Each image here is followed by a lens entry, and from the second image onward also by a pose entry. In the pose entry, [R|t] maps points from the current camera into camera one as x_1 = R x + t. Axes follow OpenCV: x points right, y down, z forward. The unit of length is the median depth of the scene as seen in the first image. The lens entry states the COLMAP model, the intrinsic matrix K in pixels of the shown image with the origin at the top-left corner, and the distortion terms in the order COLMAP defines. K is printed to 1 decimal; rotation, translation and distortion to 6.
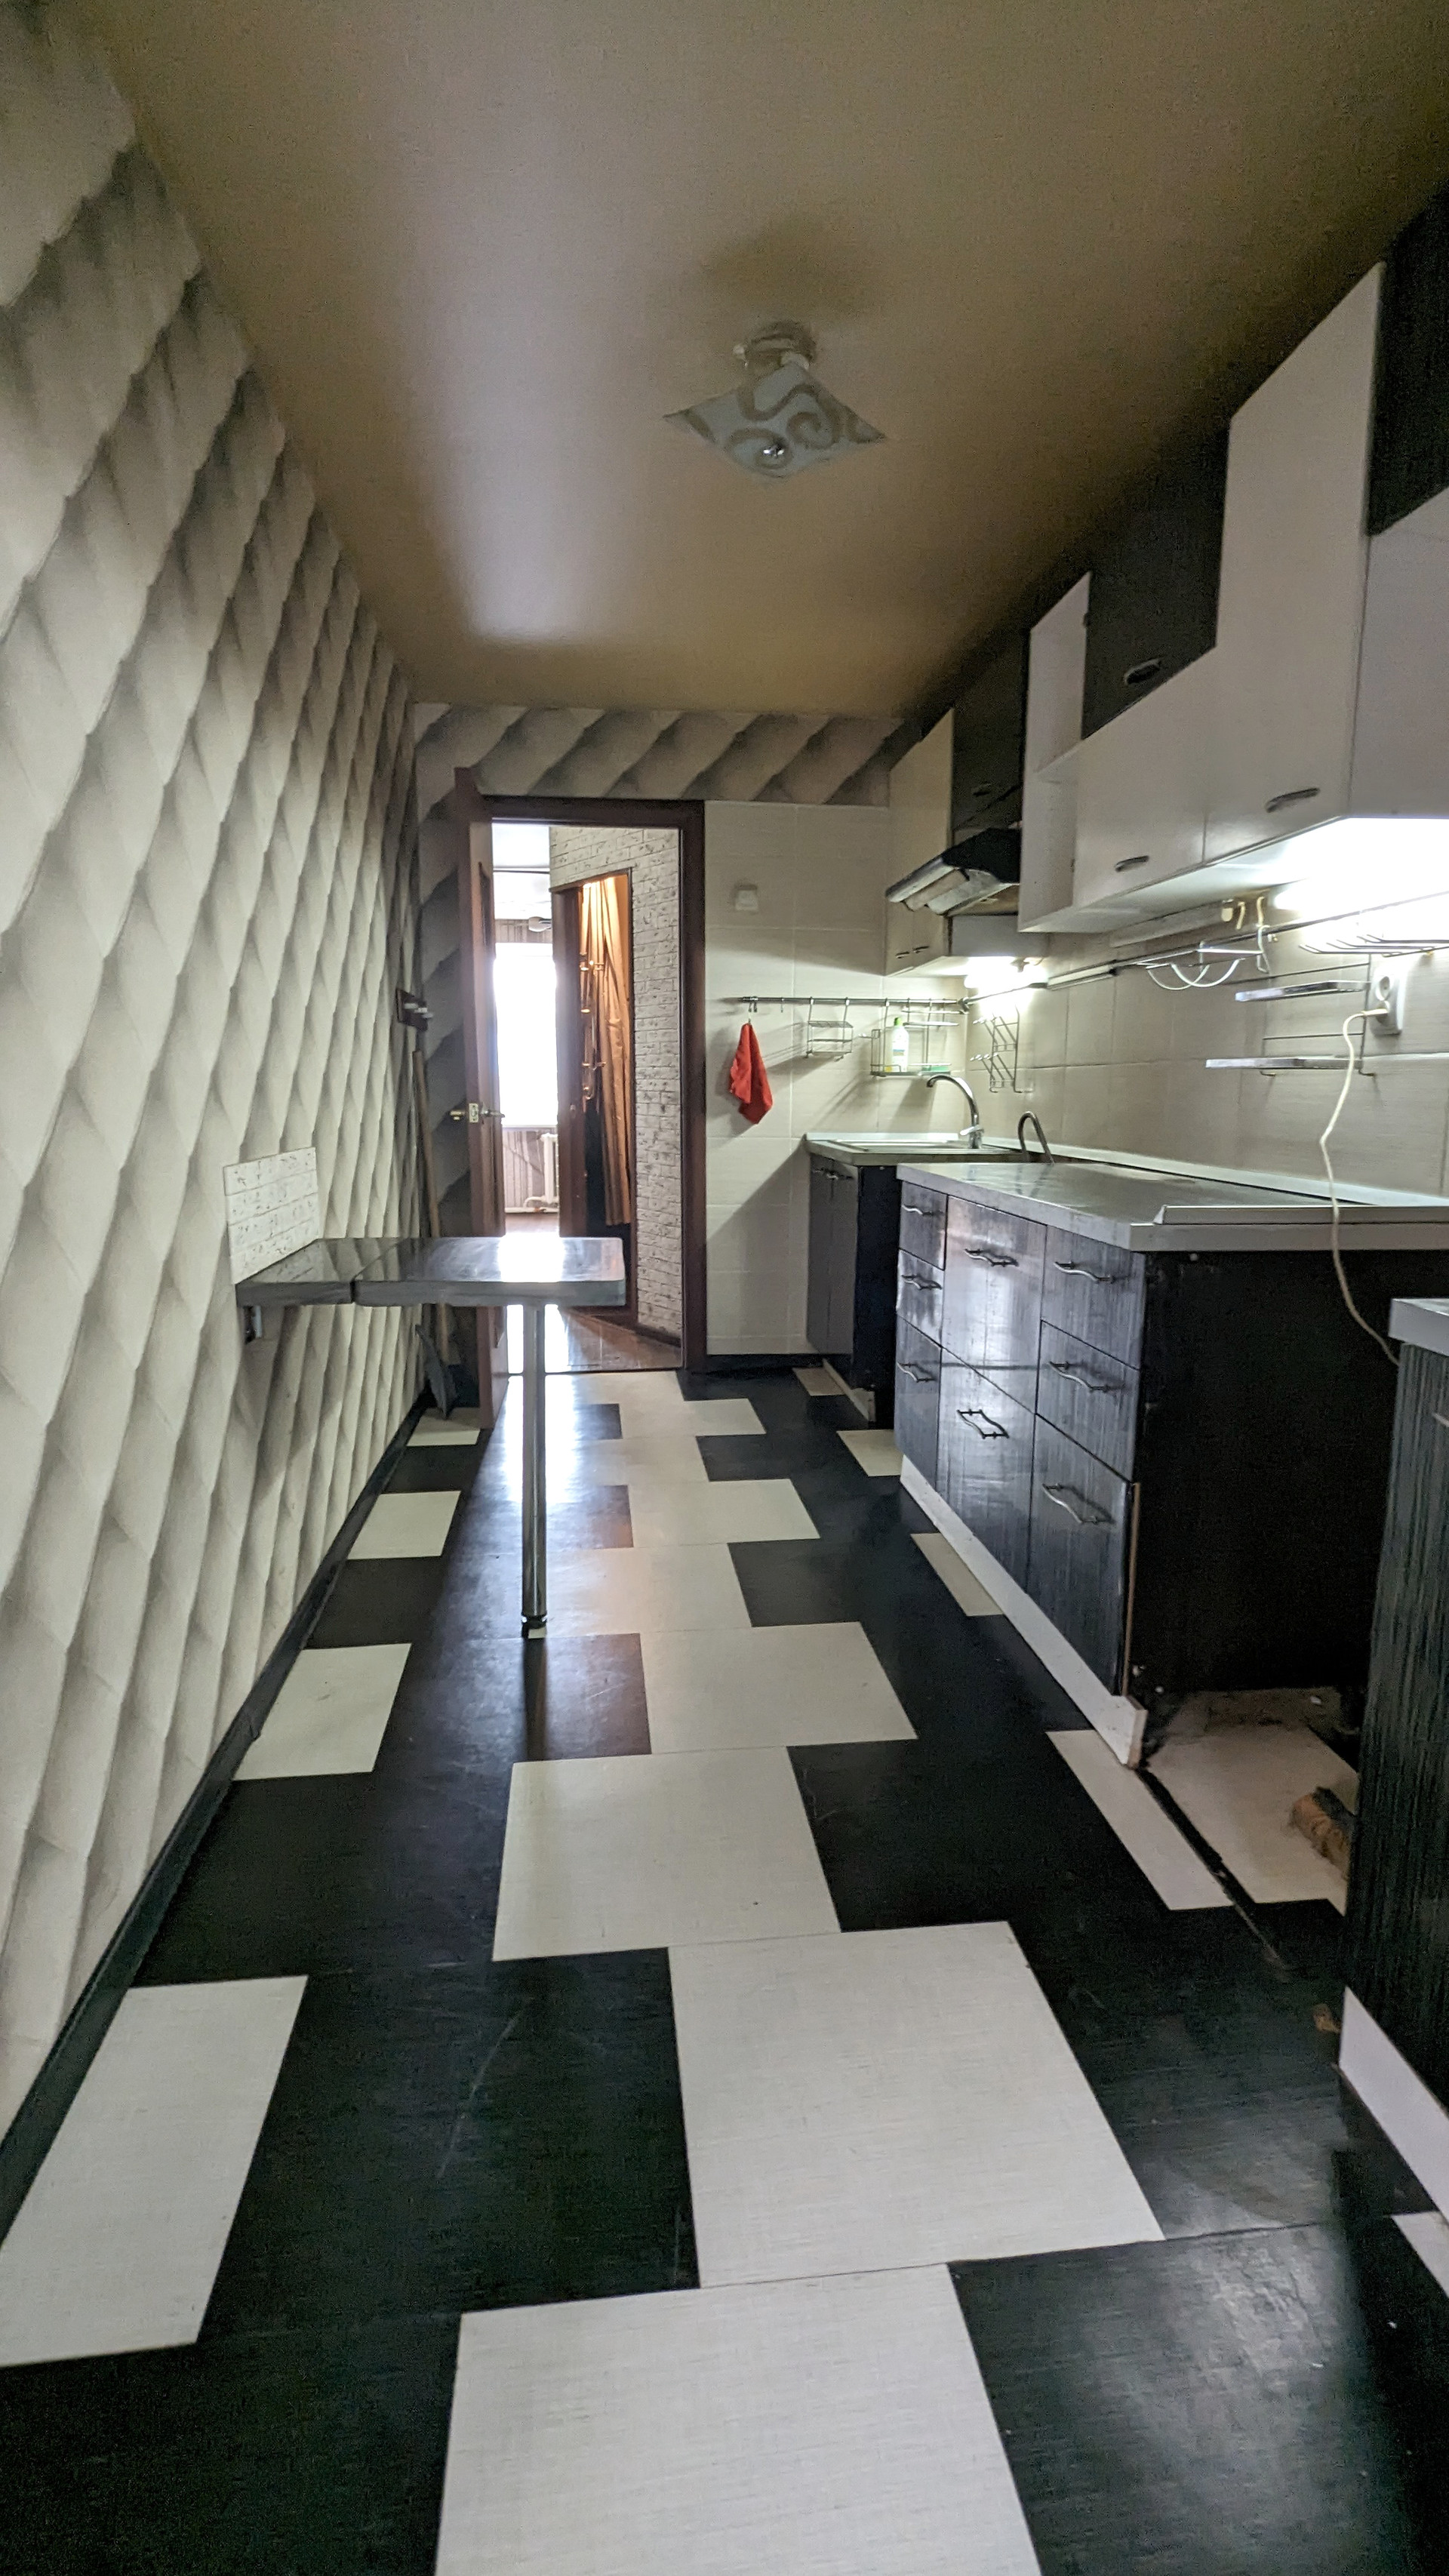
lens RADIAL K [[1214.2, 0, 716.0], [0, 1214.2, 1286.2], [0, 0, 1]] dist [0.001687, 0.000797]
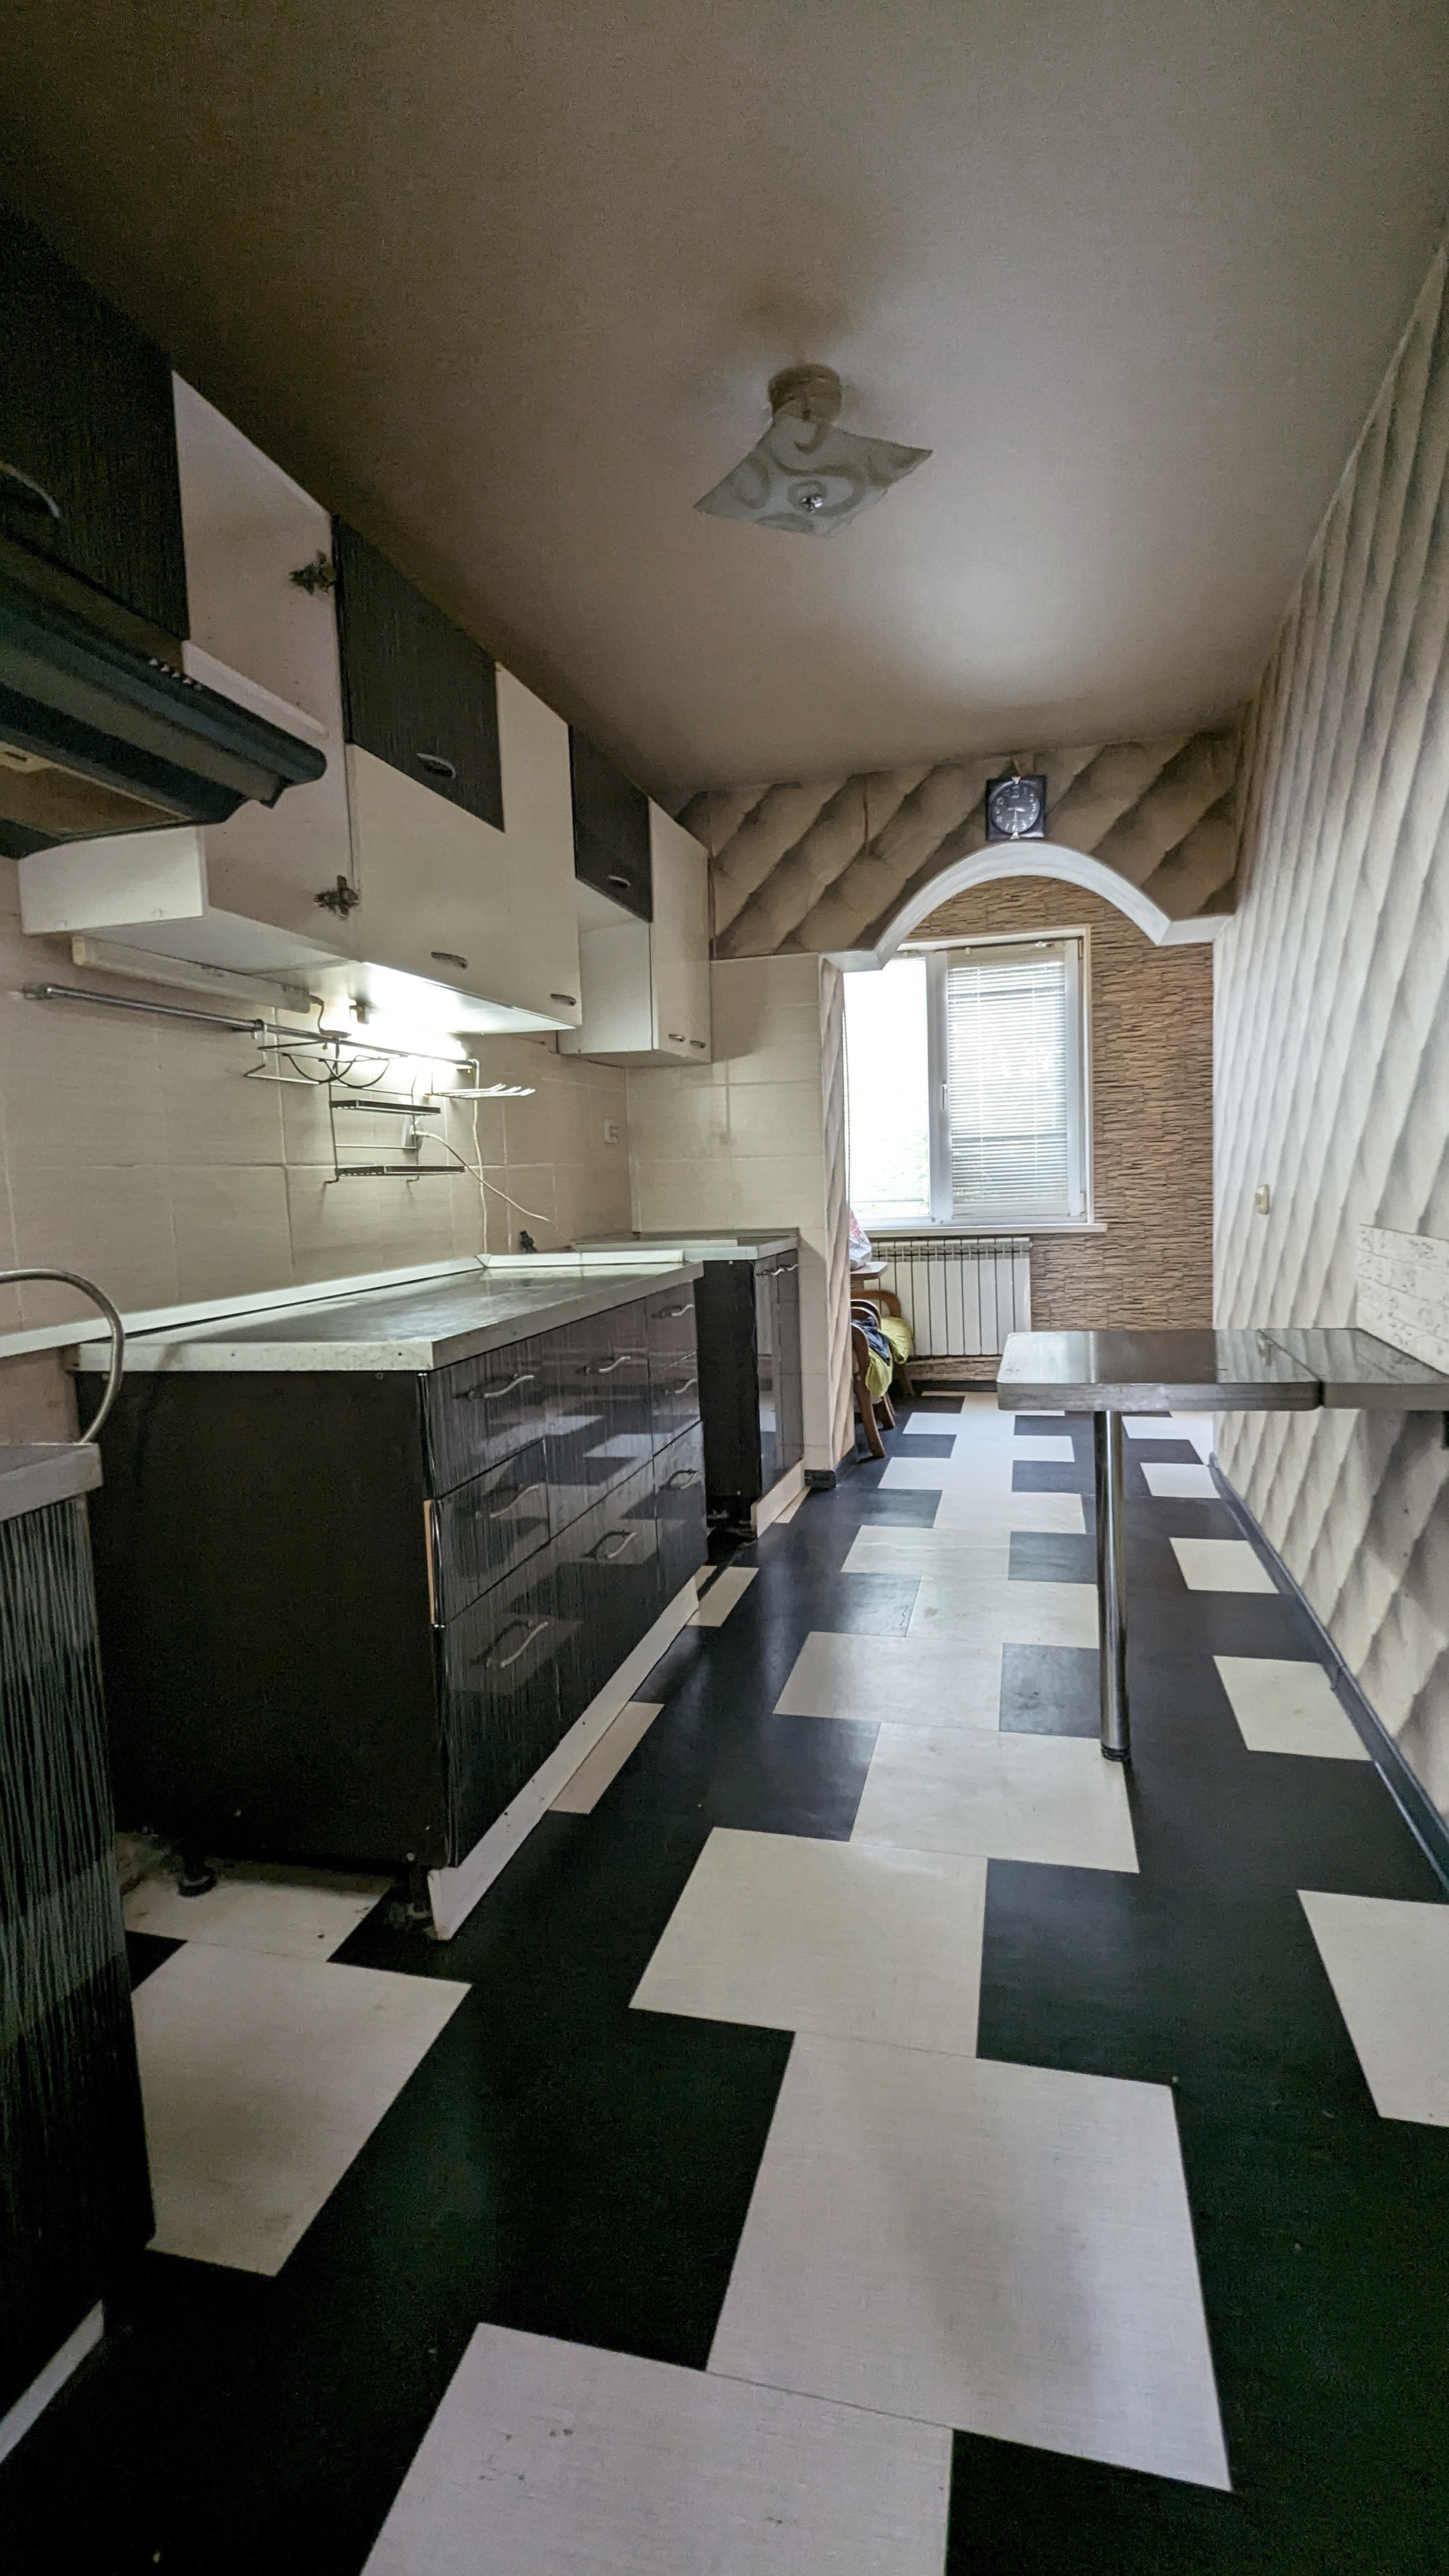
lens RADIAL K [[1214.2, 0, 716.0], [0, 1214.2, 1286.2], [0, 0, 1]] dist [0.001687, 0.000797]
pose [[-0.936600, 0.000554, 0.350400, -0.196493], [0.091824, 0.965440, 0.243913, -0.321412], [-0.338155, 0.260624, -0.904282, 1.913420]]
